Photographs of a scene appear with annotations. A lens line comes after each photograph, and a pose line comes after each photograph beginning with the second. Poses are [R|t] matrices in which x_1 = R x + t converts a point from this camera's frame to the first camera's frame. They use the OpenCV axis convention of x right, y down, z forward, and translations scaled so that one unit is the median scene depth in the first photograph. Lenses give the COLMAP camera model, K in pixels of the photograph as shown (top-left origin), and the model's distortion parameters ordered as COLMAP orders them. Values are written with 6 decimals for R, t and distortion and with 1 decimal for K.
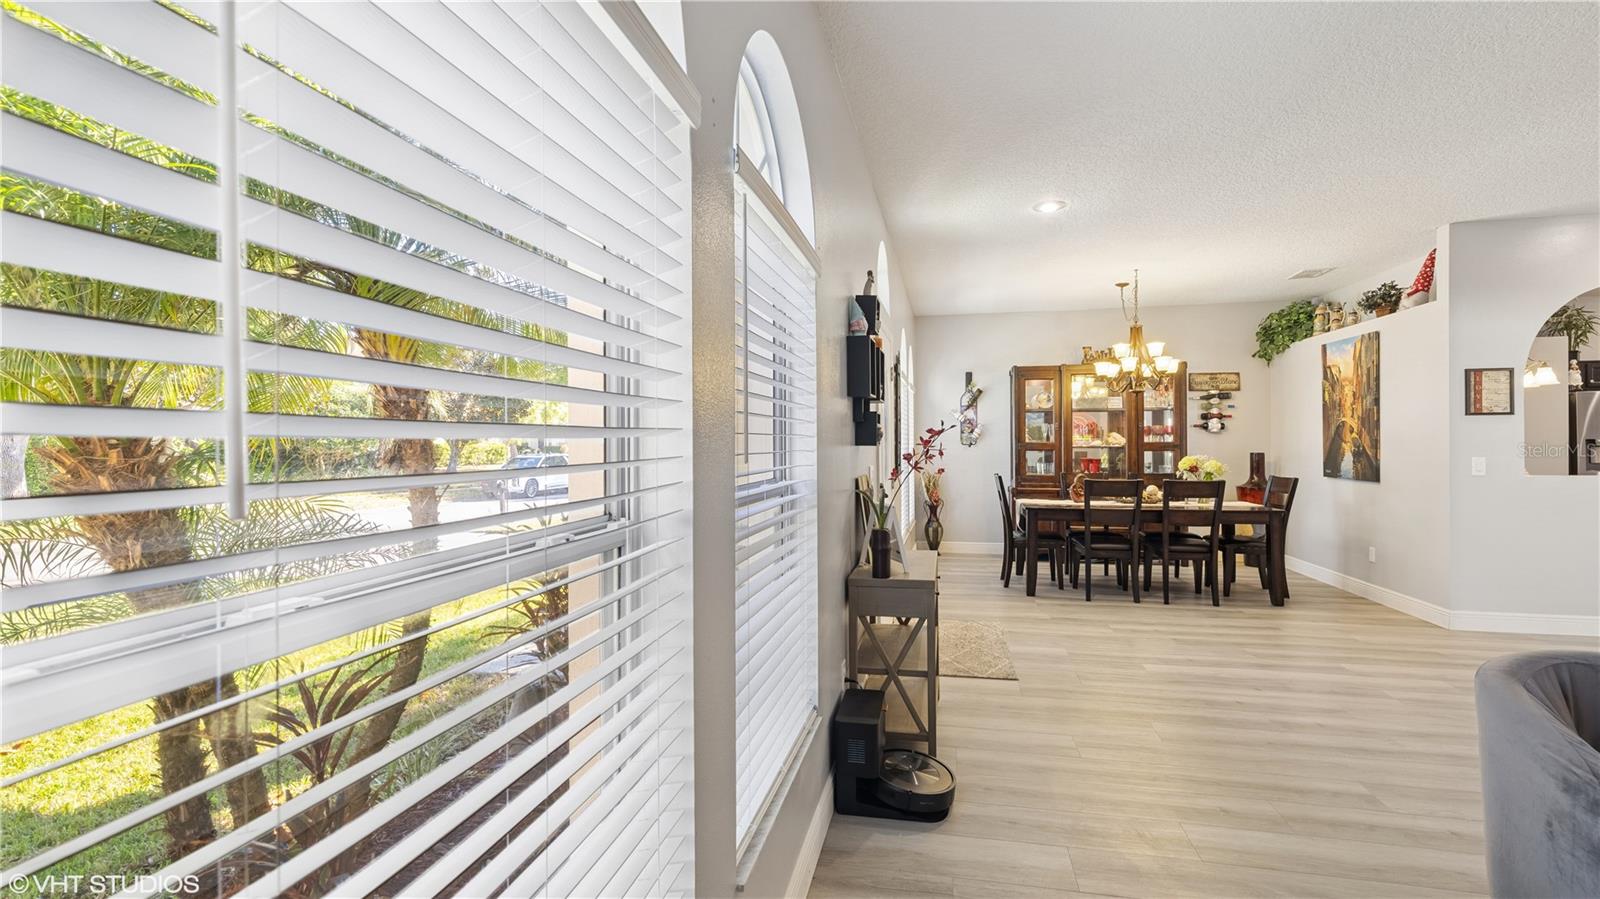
lens RADIAL K [[687.6, 0, 820.1], [0, 687.6, 442.6], [0, 0, 1]] dist [0.005623, -0.002094]
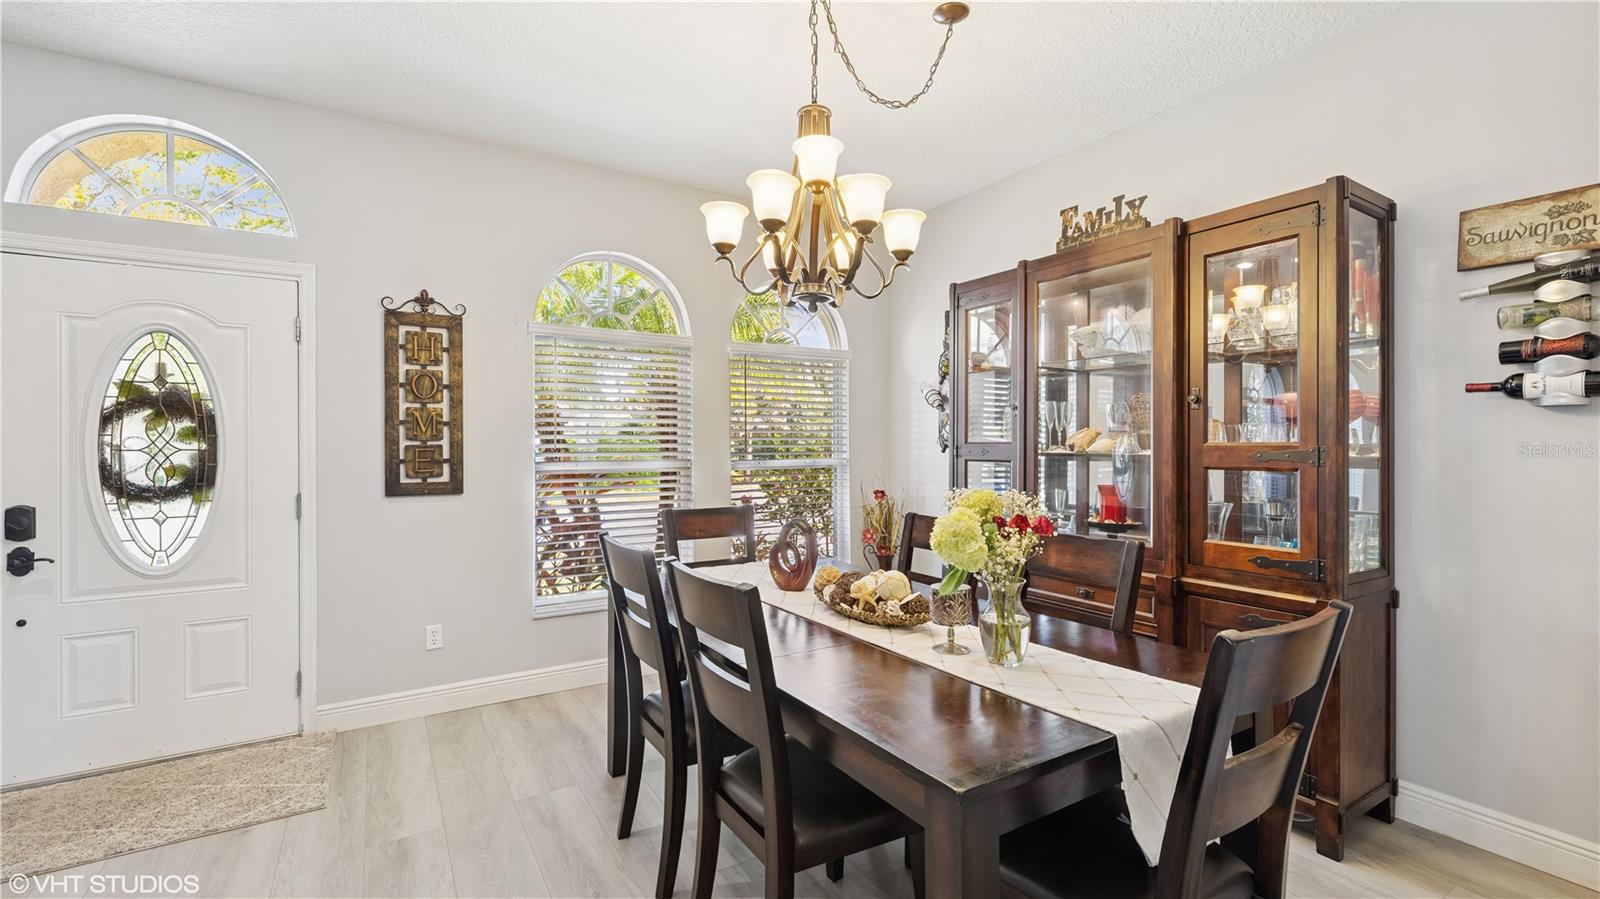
lens RADIAL K [[687.6, 0, 823.0], [0, 687.6, 440.8], [0, 0, 1]] dist [0.005623, -0.002094]
pose [[0.693684, -0.001619, -0.720278, 0.697169], [0.001411, 0.999999, -0.000889, -0.002216], [0.720278, -0.000400, 0.693685, 0.738411]]
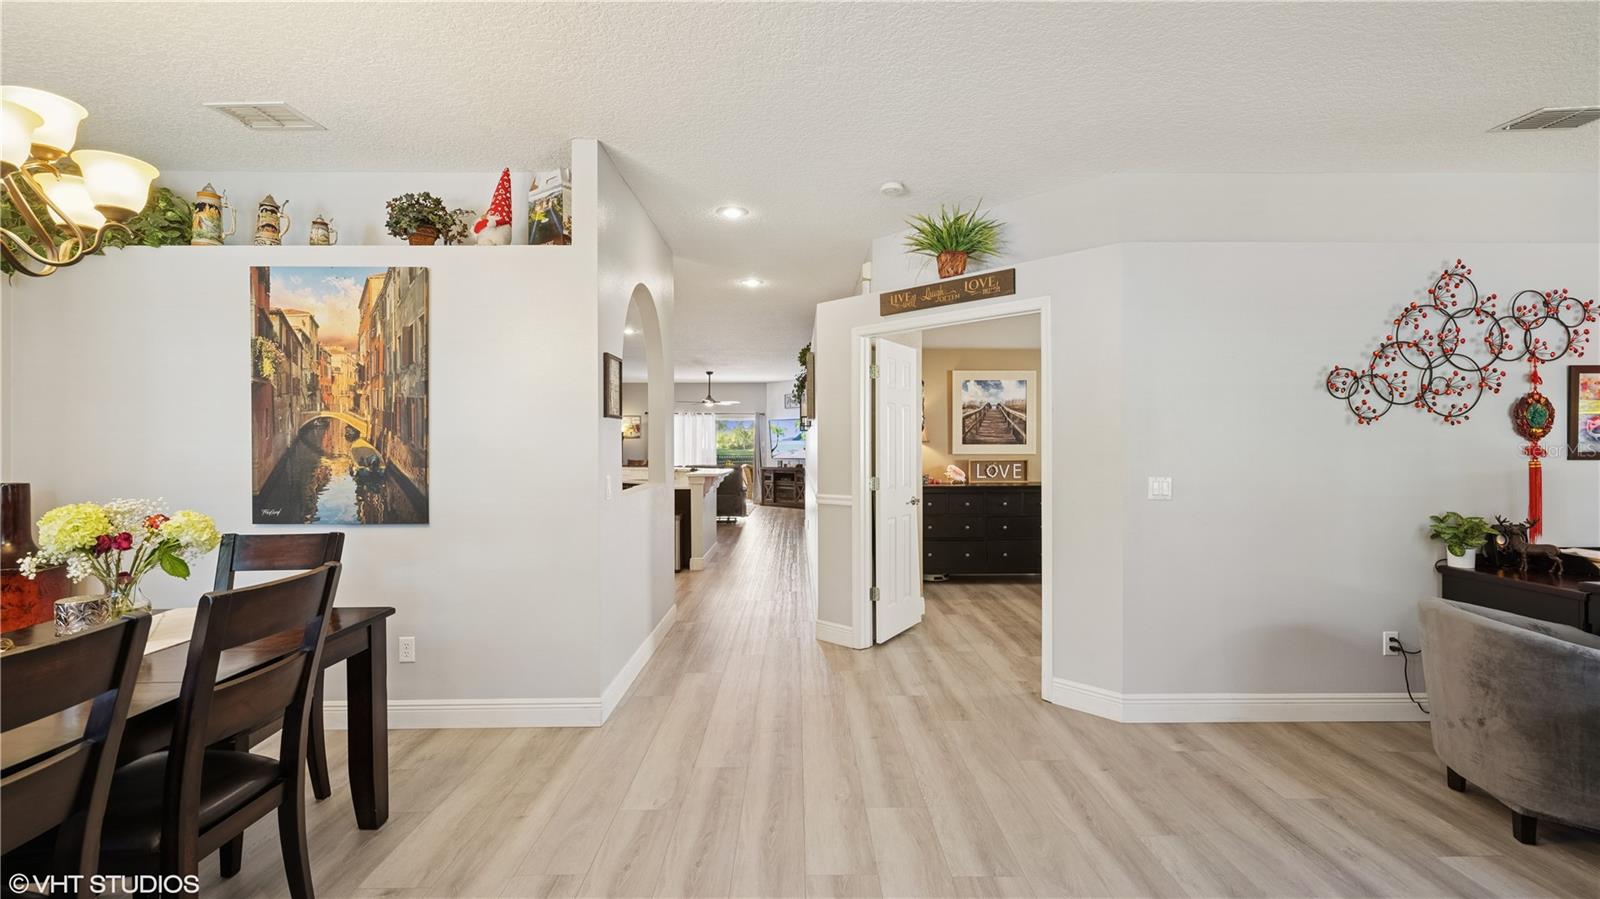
lens RADIAL K [[687.6, 0, 796.9], [0, 687.6, 444.0], [0, 0, 1]] dist [0.005623, -0.002094]
pose [[-0.200250, 0.006946, 0.979720, 0.150162], [0.005258, 0.999968, -0.006015, -0.004780], [-0.979731, 0.003947, -0.200280, 0.730426]]
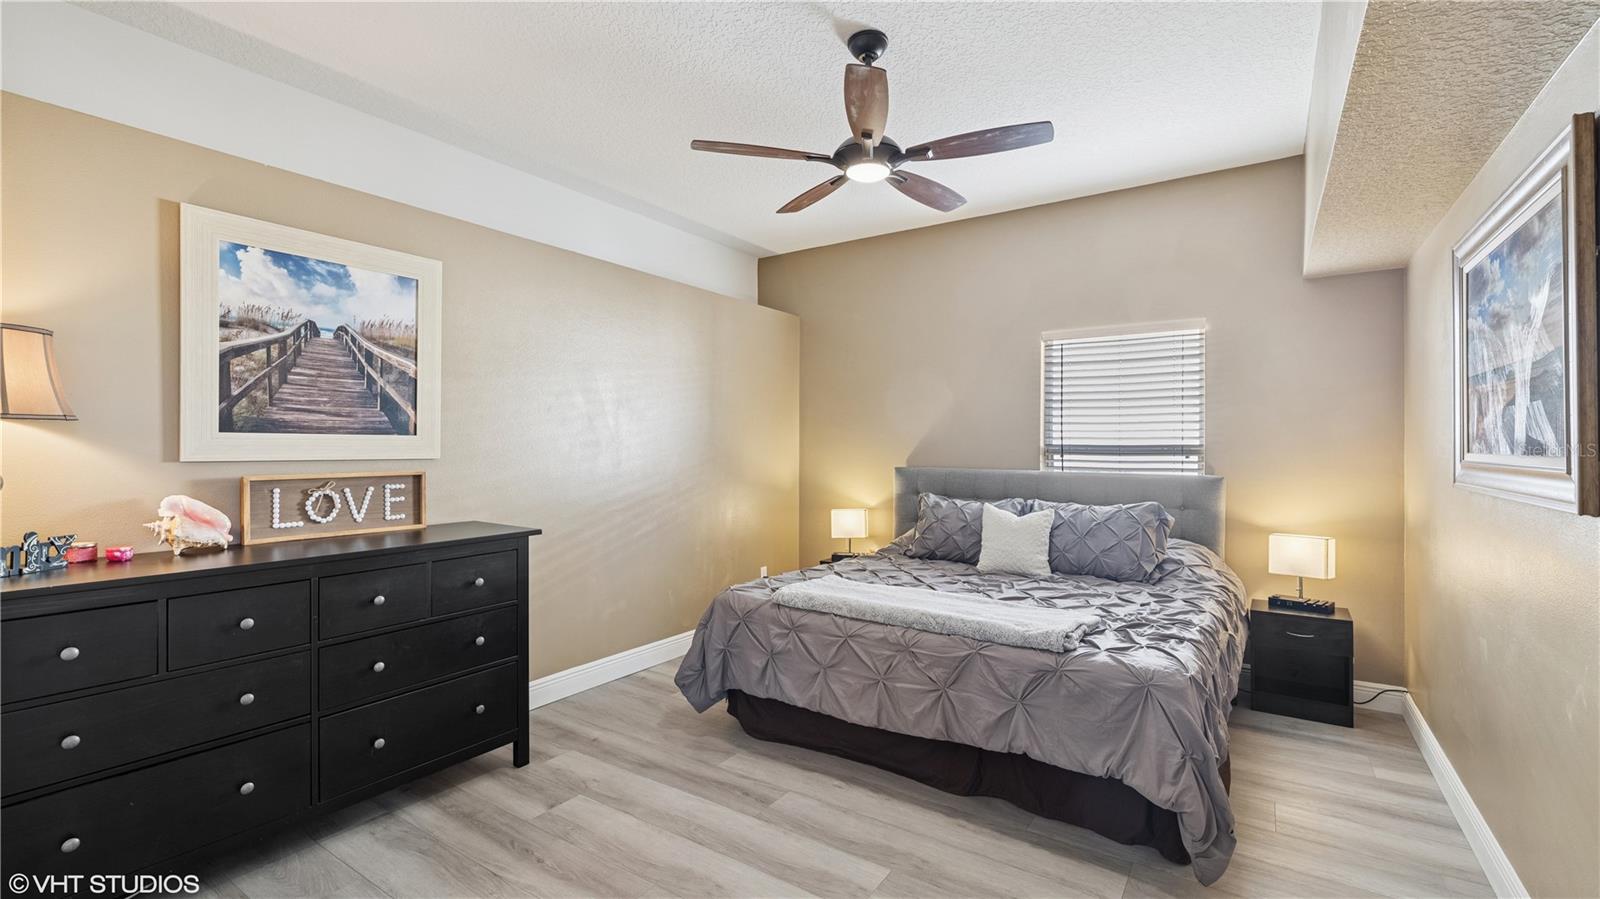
lens RADIAL K [[687.6, 0, 806.8], [0, 687.6, 451.6], [0, 0, 1]] dist [0.005623, -0.002094]
pose [[-0.938030, 0.000981, 0.346554, 0.740795], [0.002797, 0.999985, 0.004739, 0.000229], [-0.346544, 0.005415, -0.938018, 0.492997]]
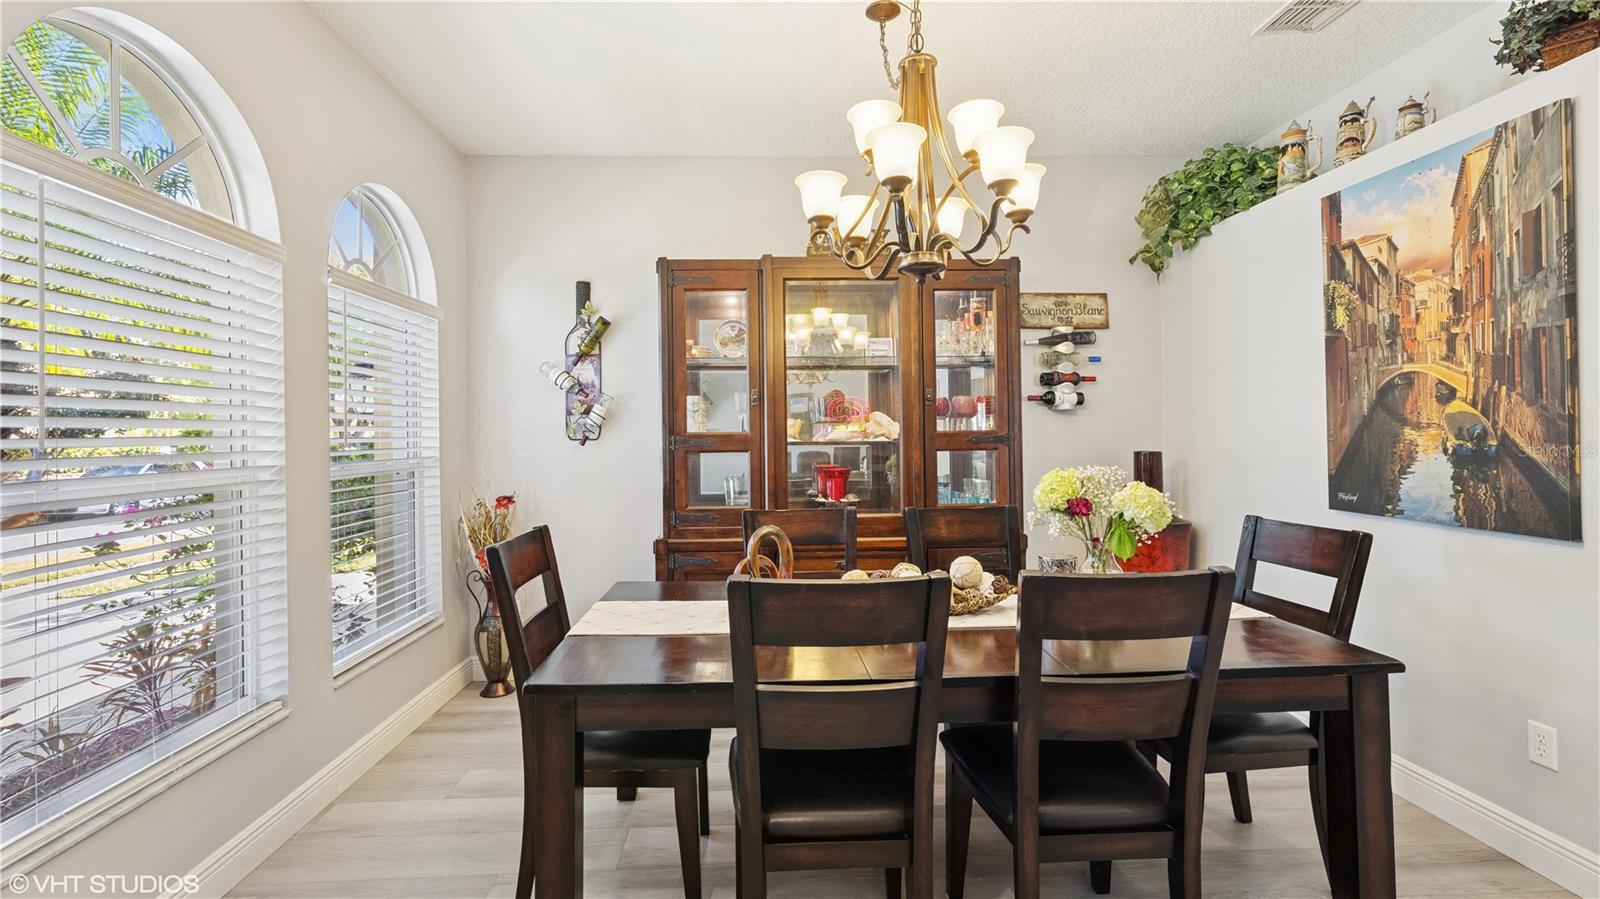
lens RADIAL K [[687.6, 0, 784.4], [0, 687.6, 433.8], [0, 0, 1]] dist [0.005623, -0.002094]
pose [[0.972545, -0.007956, 0.232579, 0.314880], [0.008604, 0.999961, -0.001772, 0.001500], [-0.232556, 0.003725, 0.972576, 0.686520]]
